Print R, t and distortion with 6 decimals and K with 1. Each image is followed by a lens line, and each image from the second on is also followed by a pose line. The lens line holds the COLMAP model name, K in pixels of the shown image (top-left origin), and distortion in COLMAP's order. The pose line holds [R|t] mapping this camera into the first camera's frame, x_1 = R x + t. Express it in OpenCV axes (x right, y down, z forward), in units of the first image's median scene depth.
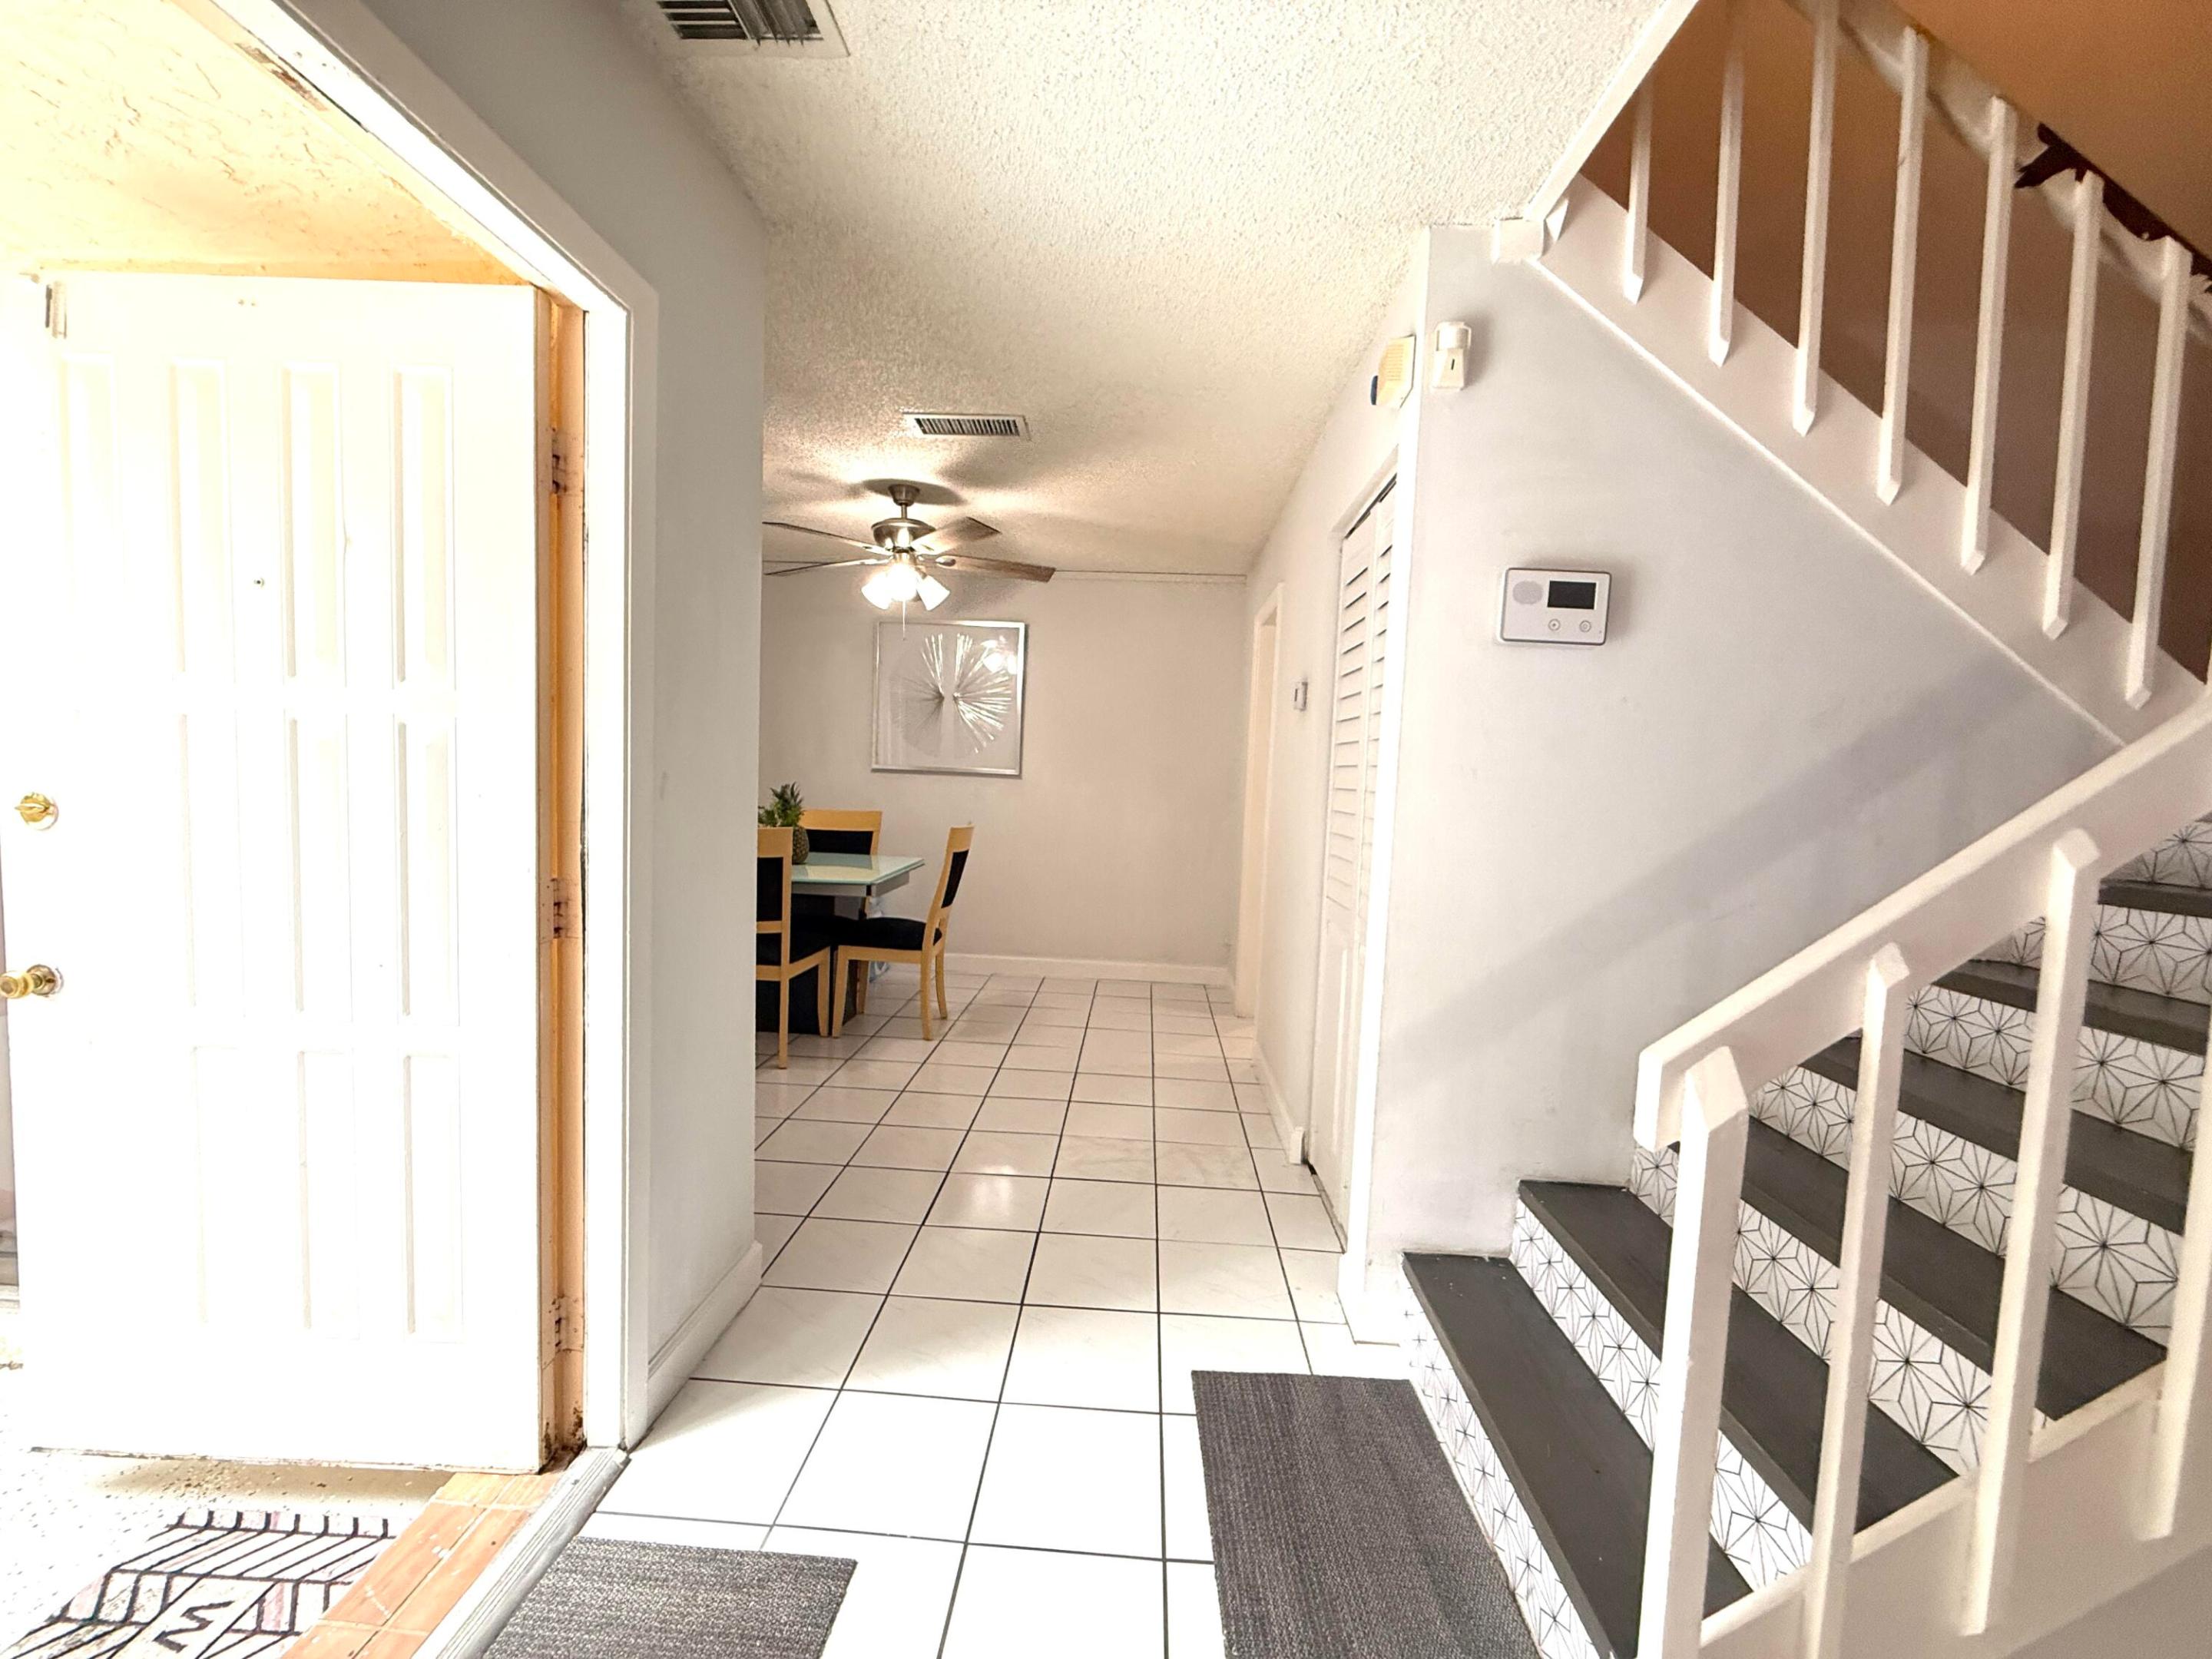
lens RADIAL K [[880.9, 0, 1100.6], [0, 880.9, 835.1], [0, 0, 1]] dist [-0.000028, 0.000030]
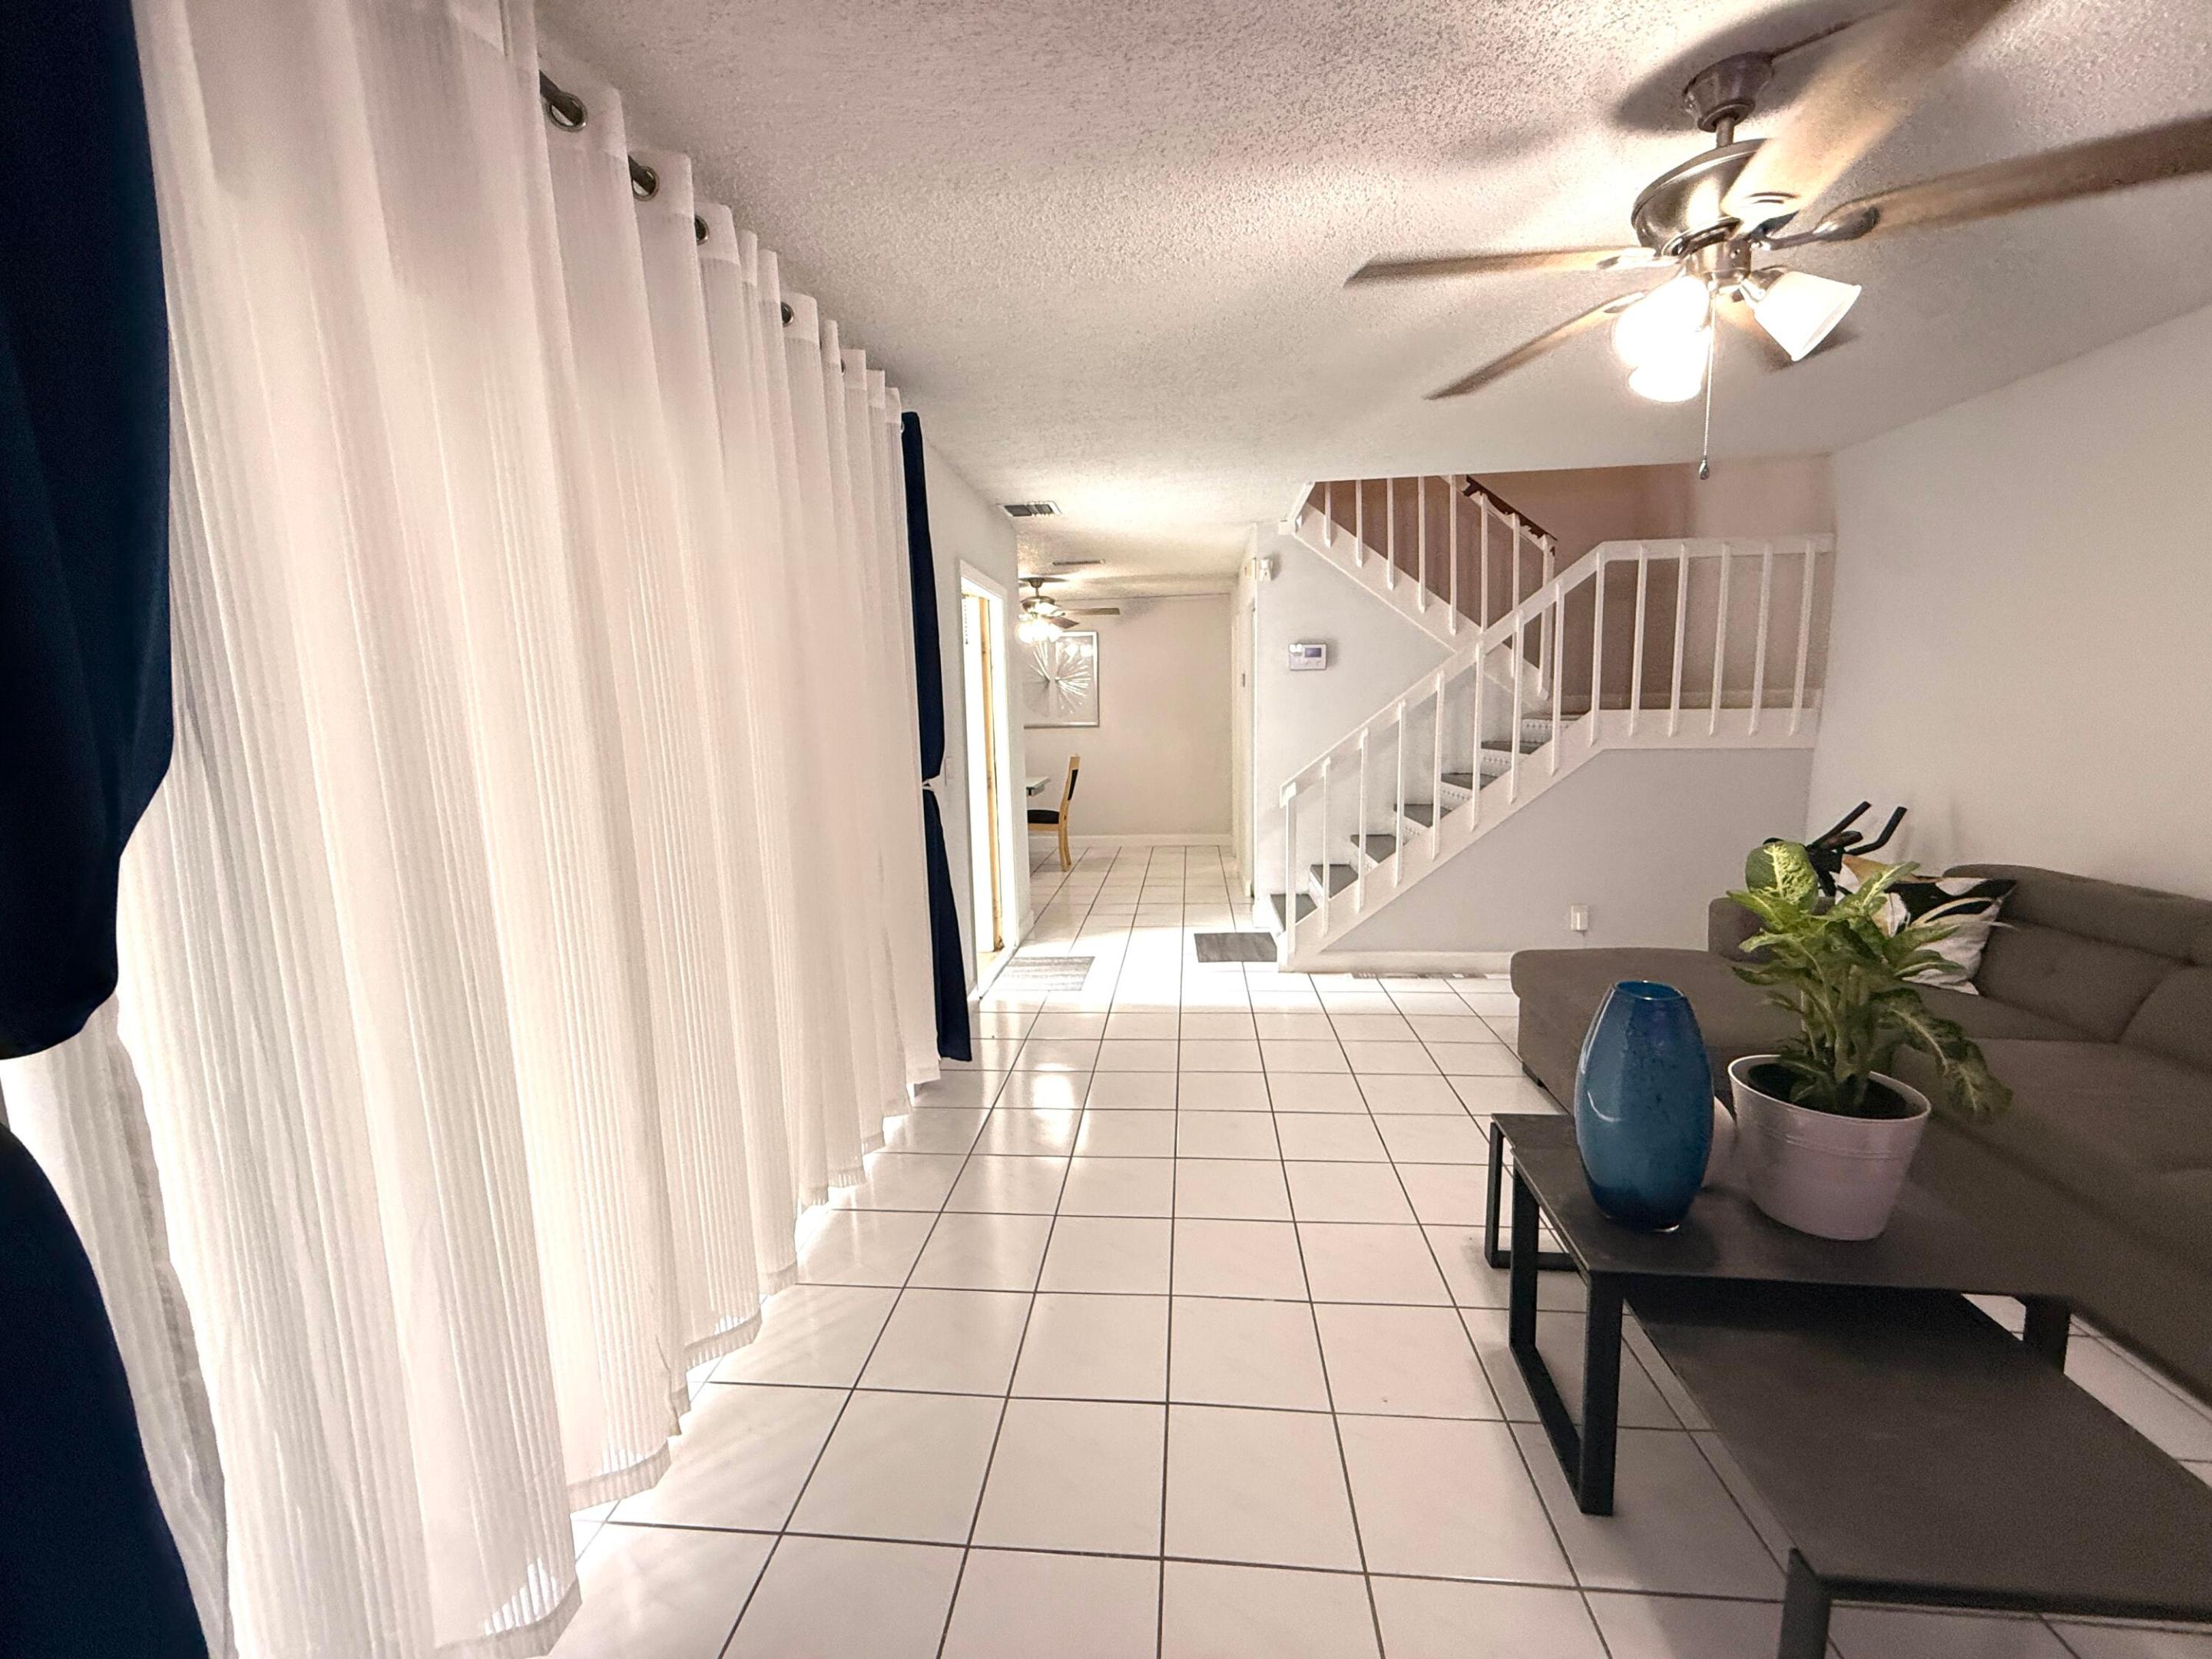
lens RADIAL K [[880.9, 0, 1096.6], [0, 880.9, 836.1], [0, 0, 1]] dist [-0.000028, 0.000030]
pose [[0.996271, -0.058395, -0.063508, -0.011400], [0.062689, 0.995723, 0.067871, 0.077765], [0.059273, -0.071599, 0.995671, -1.885329]]
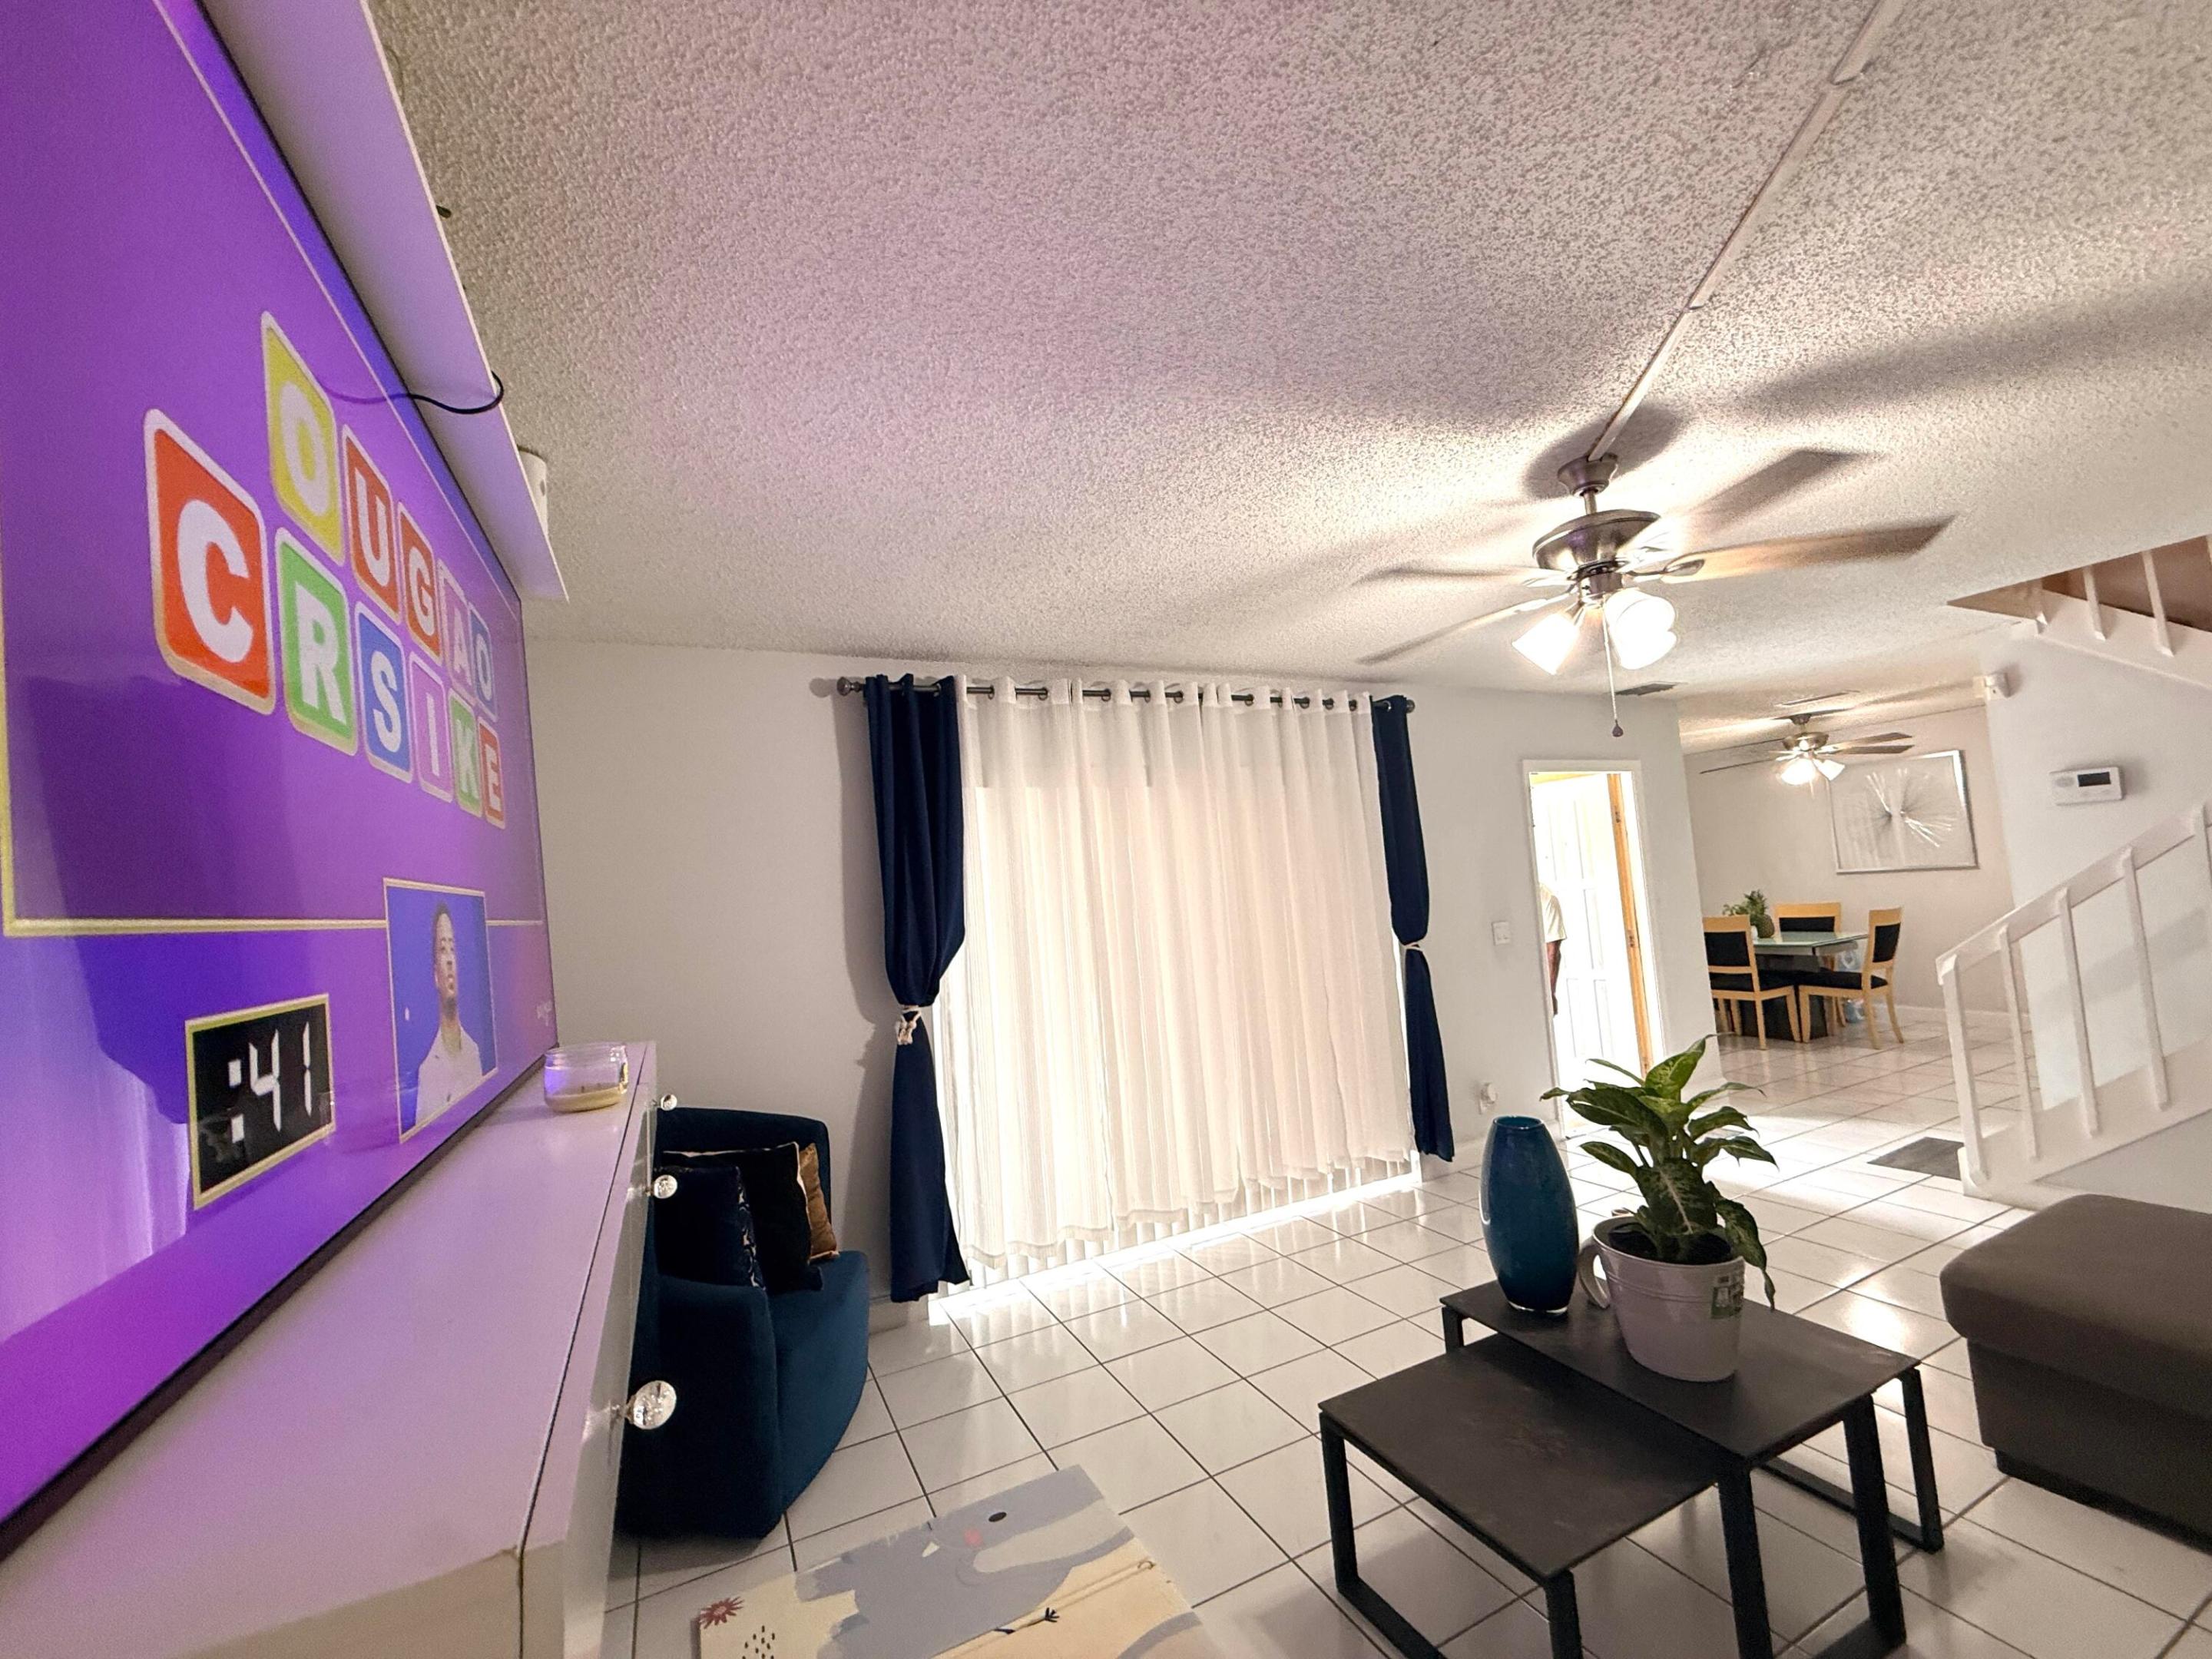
lens RADIAL K [[880.9, 0, 1101.1], [0, 880.9, 834.7], [0, 0, 1]] dist [-0.000028, 0.000030]
pose [[0.474372, -0.138825, -0.869310, 1.215703], [0.029774, 0.989453, -0.141764, 0.086344], [0.879821, 0.041366, 0.473502, -2.069702]]
